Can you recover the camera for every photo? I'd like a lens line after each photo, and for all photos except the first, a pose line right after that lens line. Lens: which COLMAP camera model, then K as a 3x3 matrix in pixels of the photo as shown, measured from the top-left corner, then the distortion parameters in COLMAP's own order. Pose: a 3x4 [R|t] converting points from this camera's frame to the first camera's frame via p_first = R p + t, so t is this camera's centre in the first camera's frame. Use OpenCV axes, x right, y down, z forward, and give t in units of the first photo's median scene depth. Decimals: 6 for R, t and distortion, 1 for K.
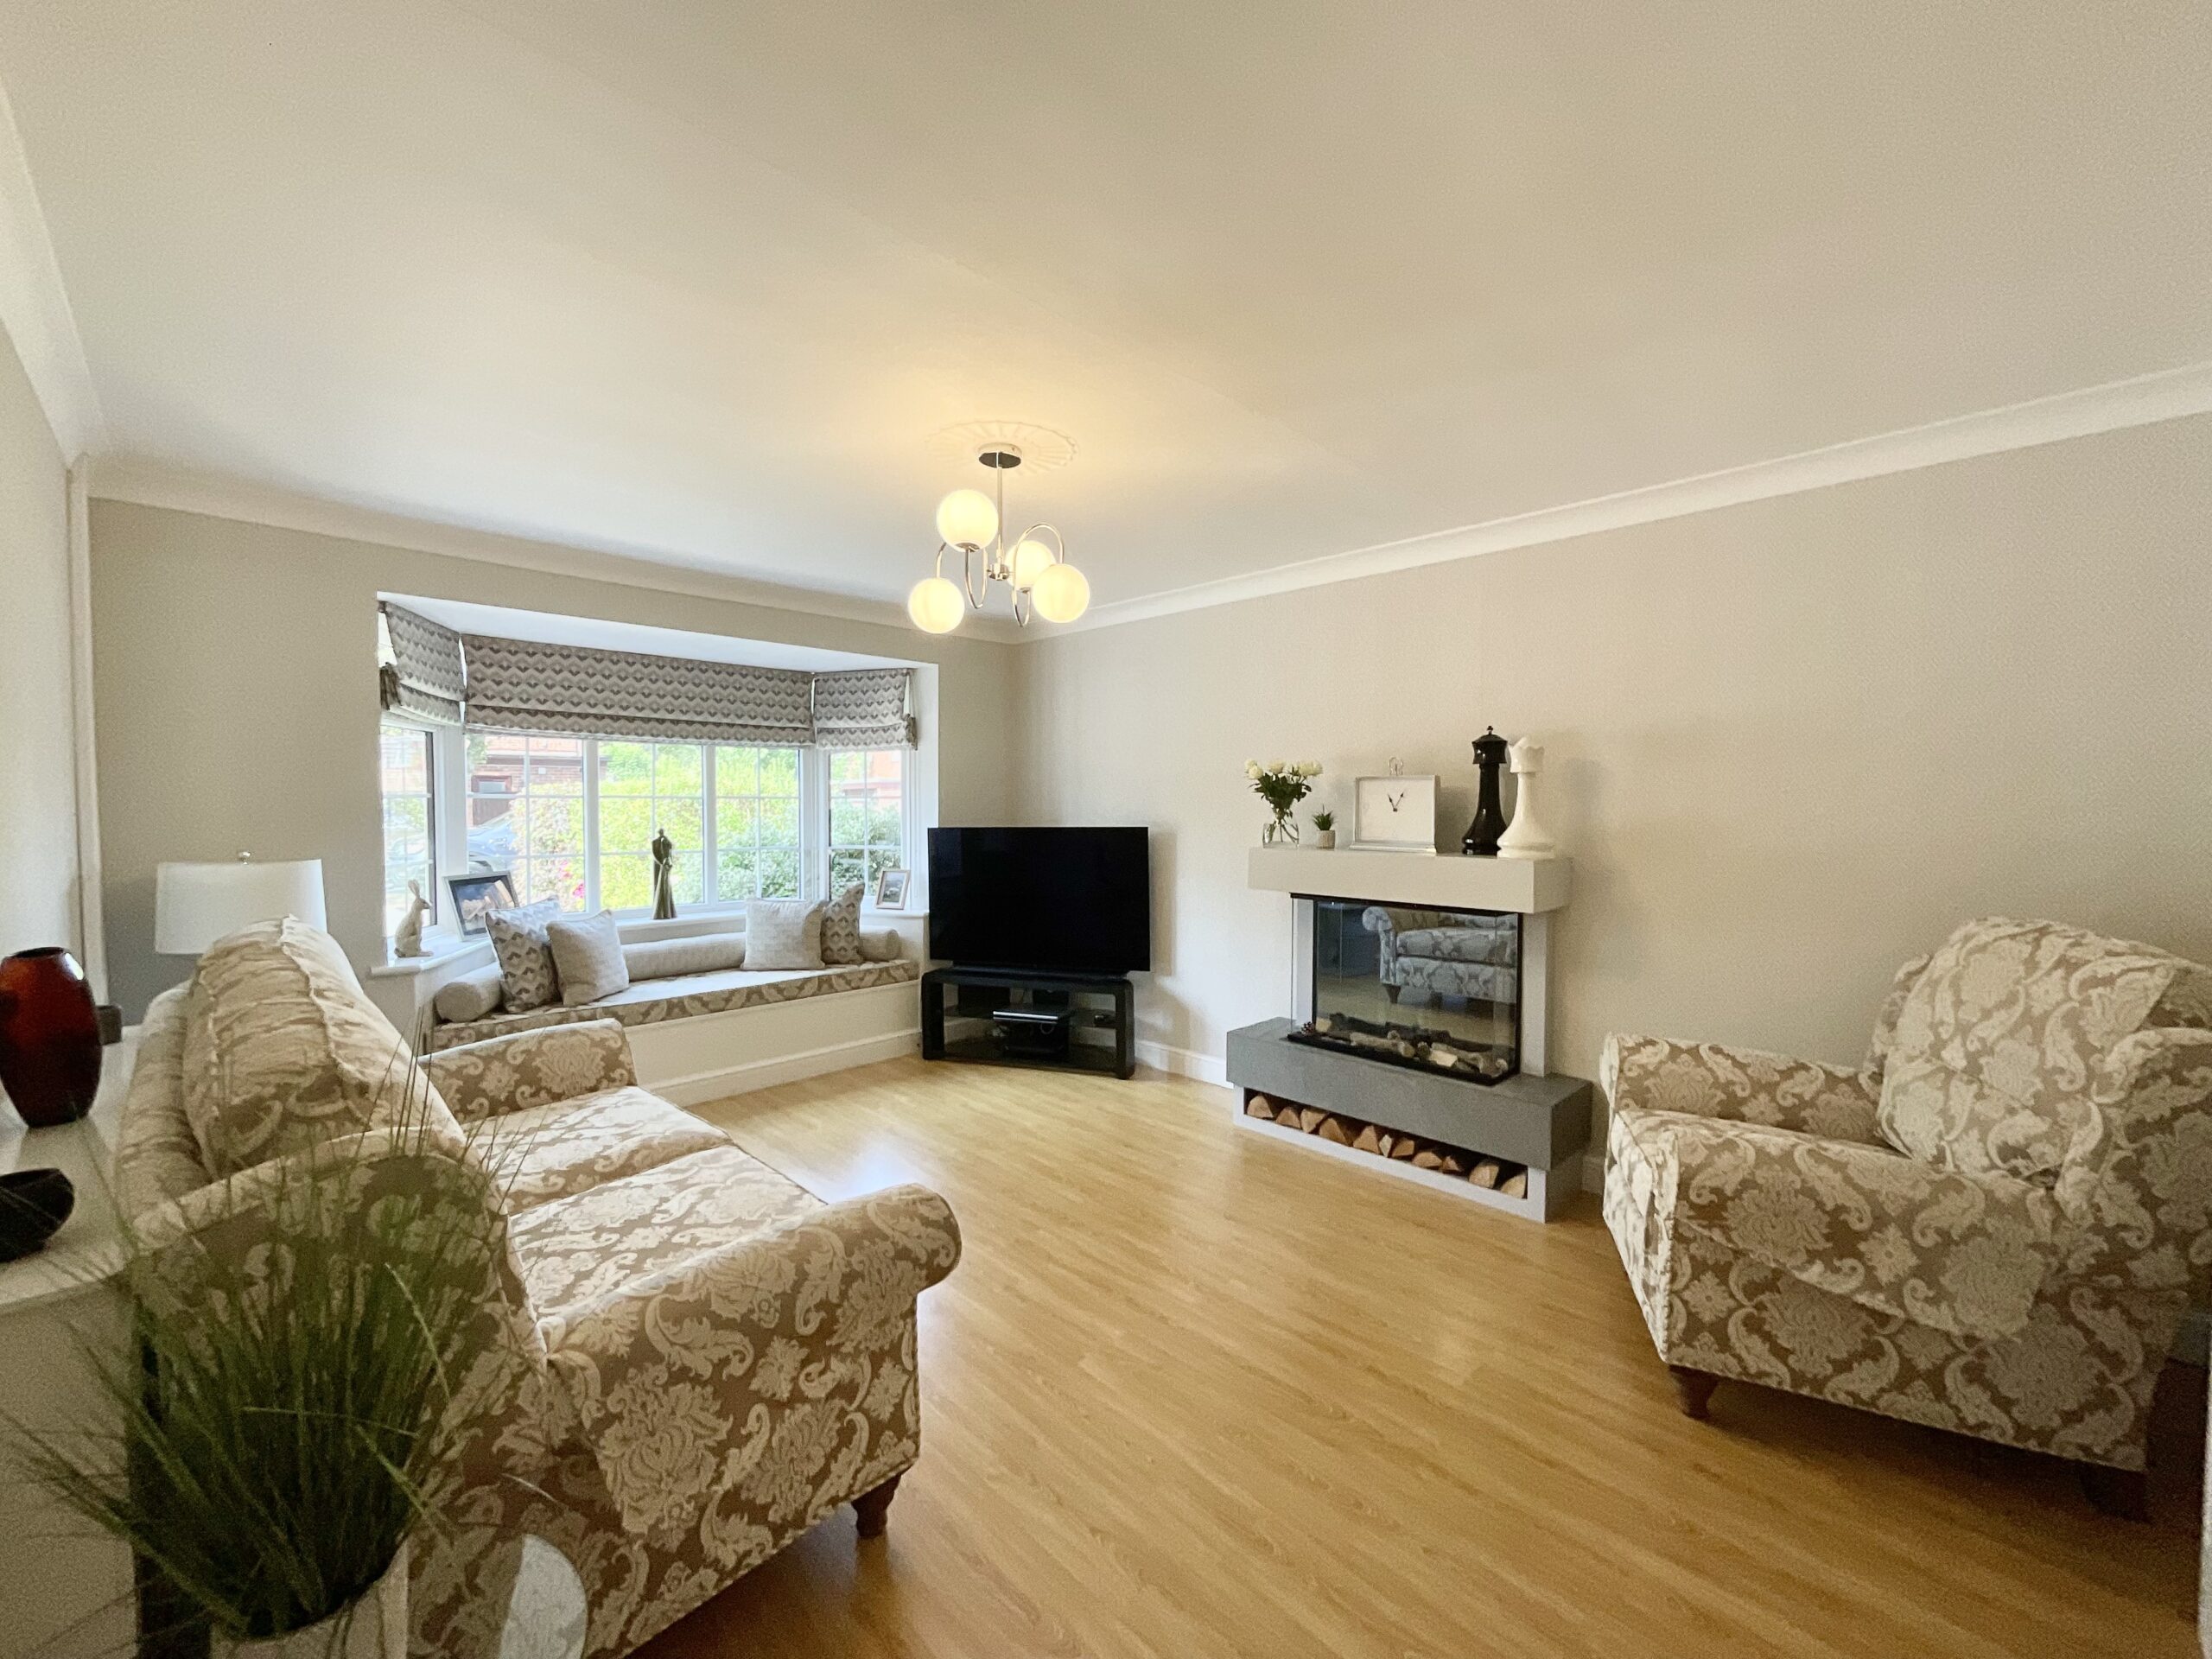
lens RADIAL K [[925.4, 0, 1106.0], [0, 925.4, 829.5], [0, 0, 1]] dist [-0.013087, 0.000334]
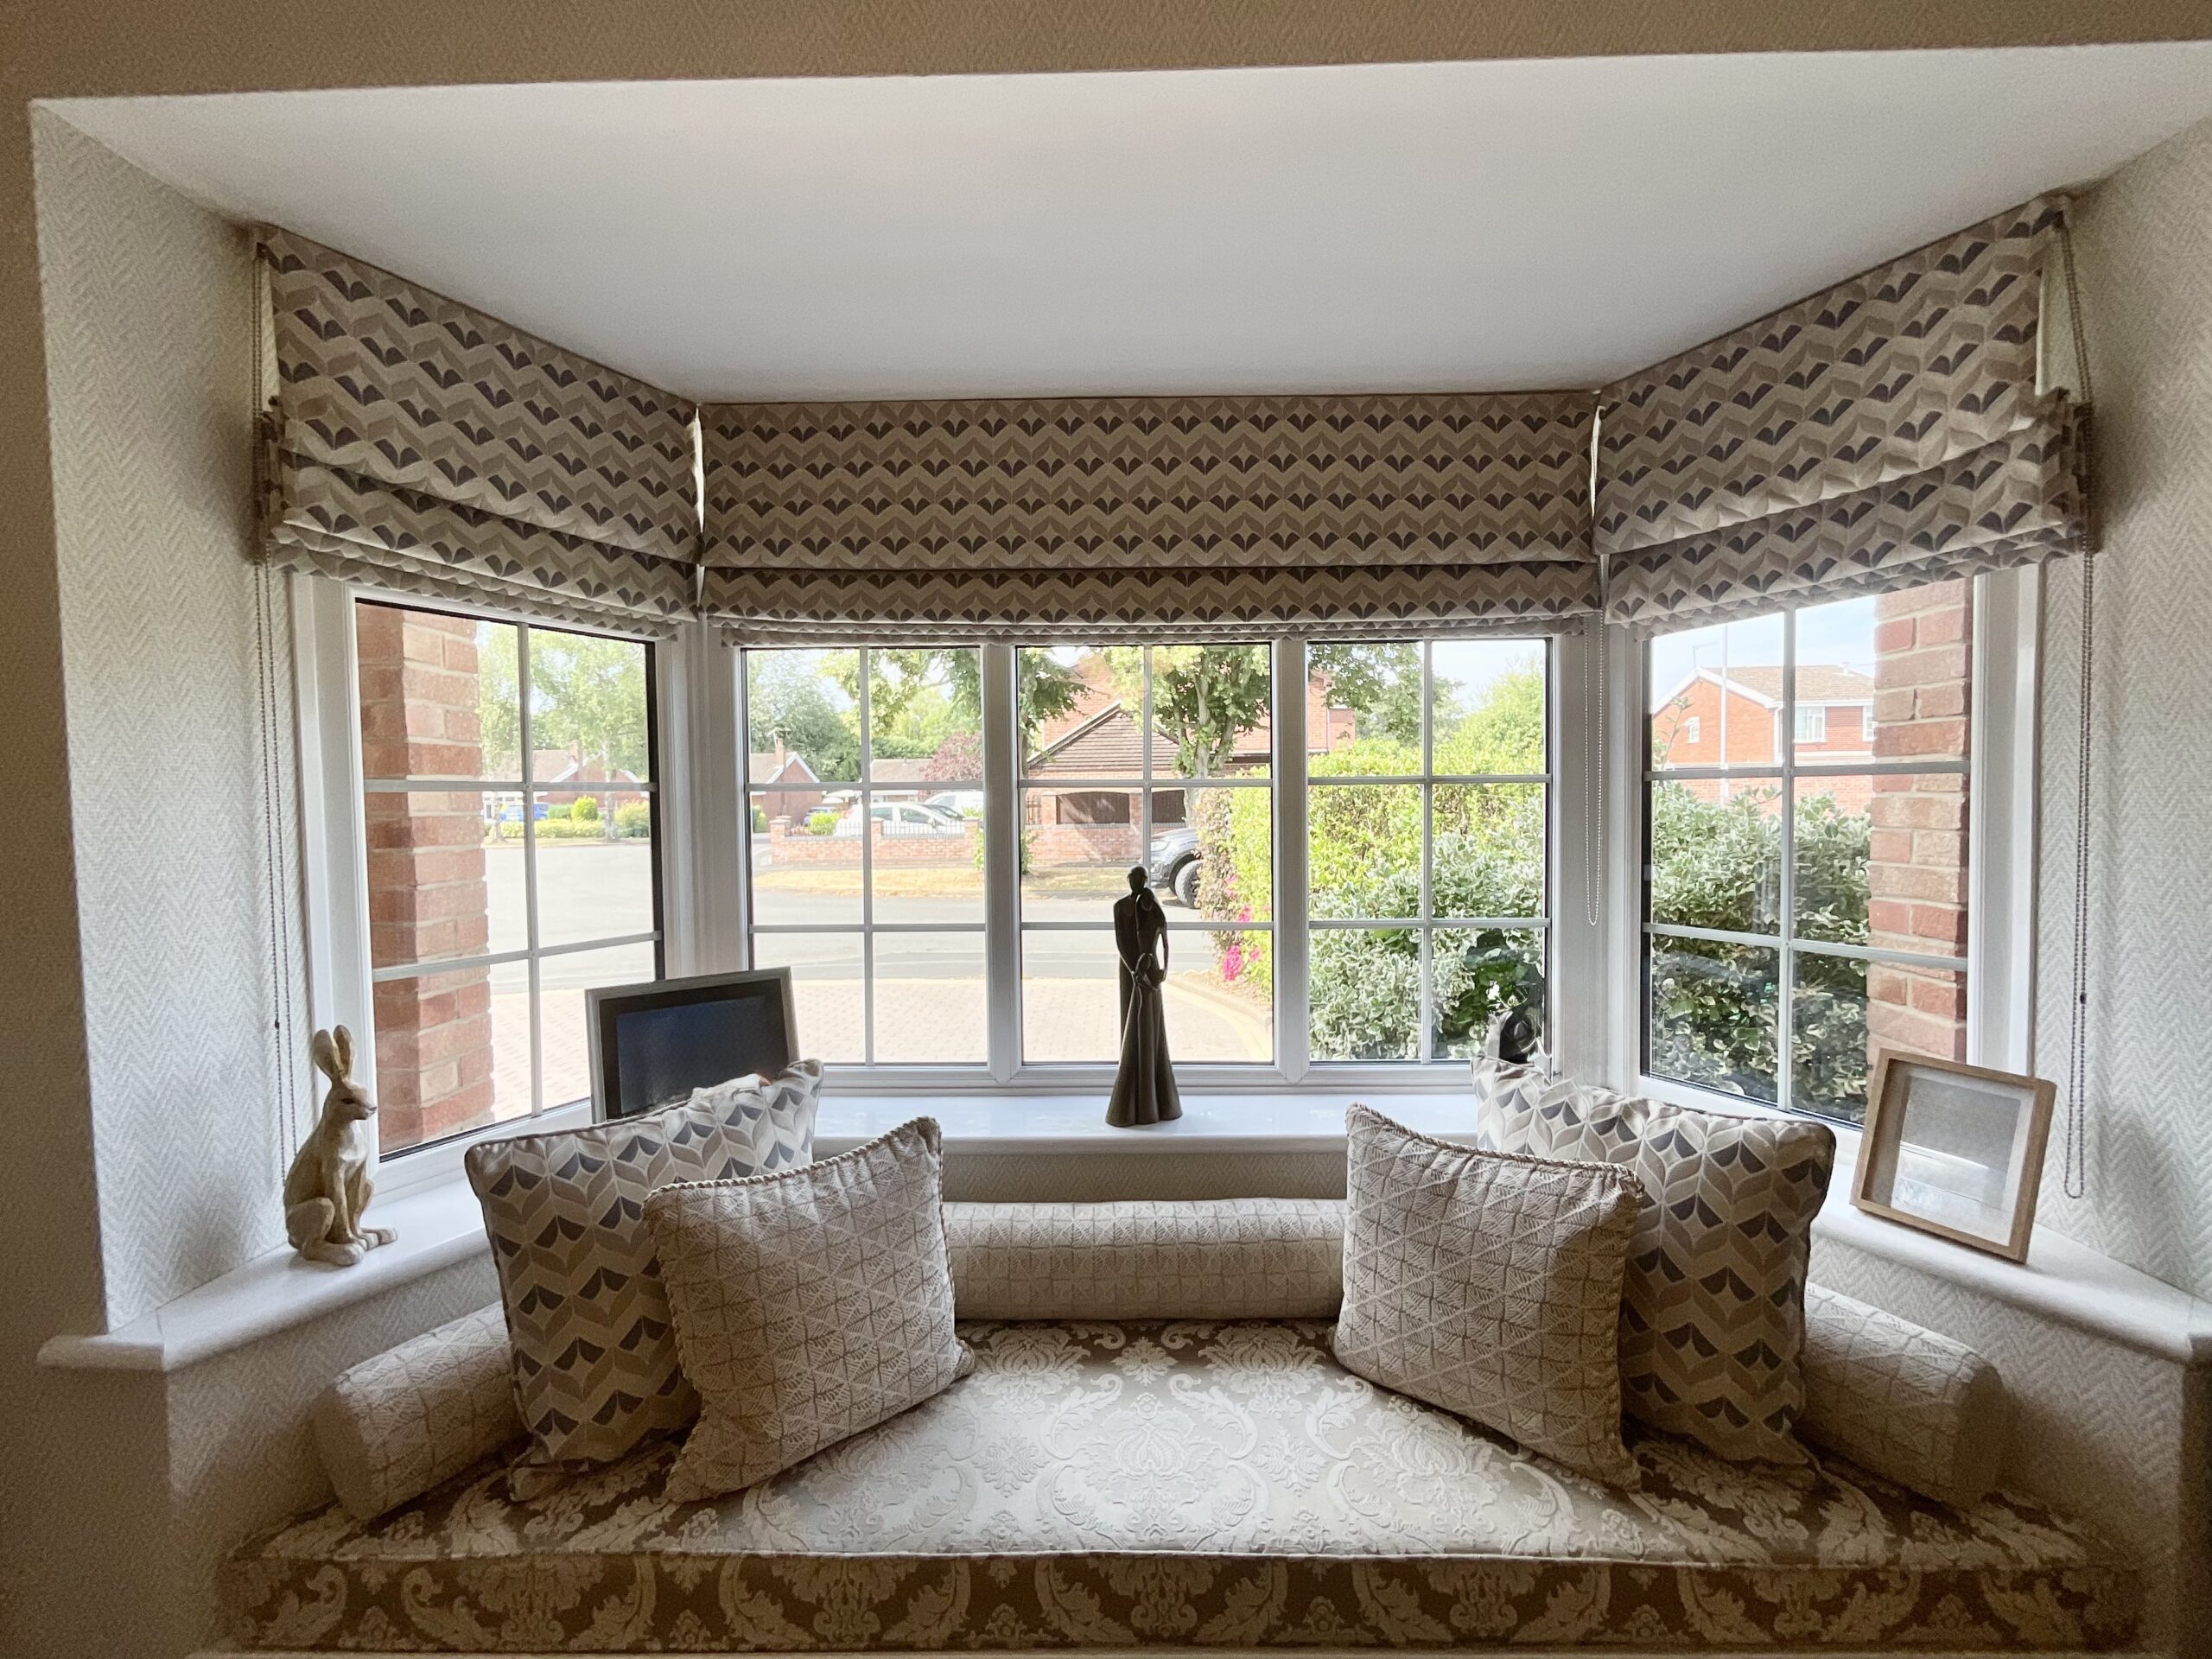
lens RADIAL K [[898.3, 0, 1106.0], [0, 898.3, 829.5], [0, 0, 1]] dist [-0.002836, -0.000222]
pose [[0.703171, 0.014579, -0.710872, -0.235167], [-0.008524, 0.999891, 0.012075, -0.020014], [0.710970, -0.002431, 0.703218, 0.727451]]
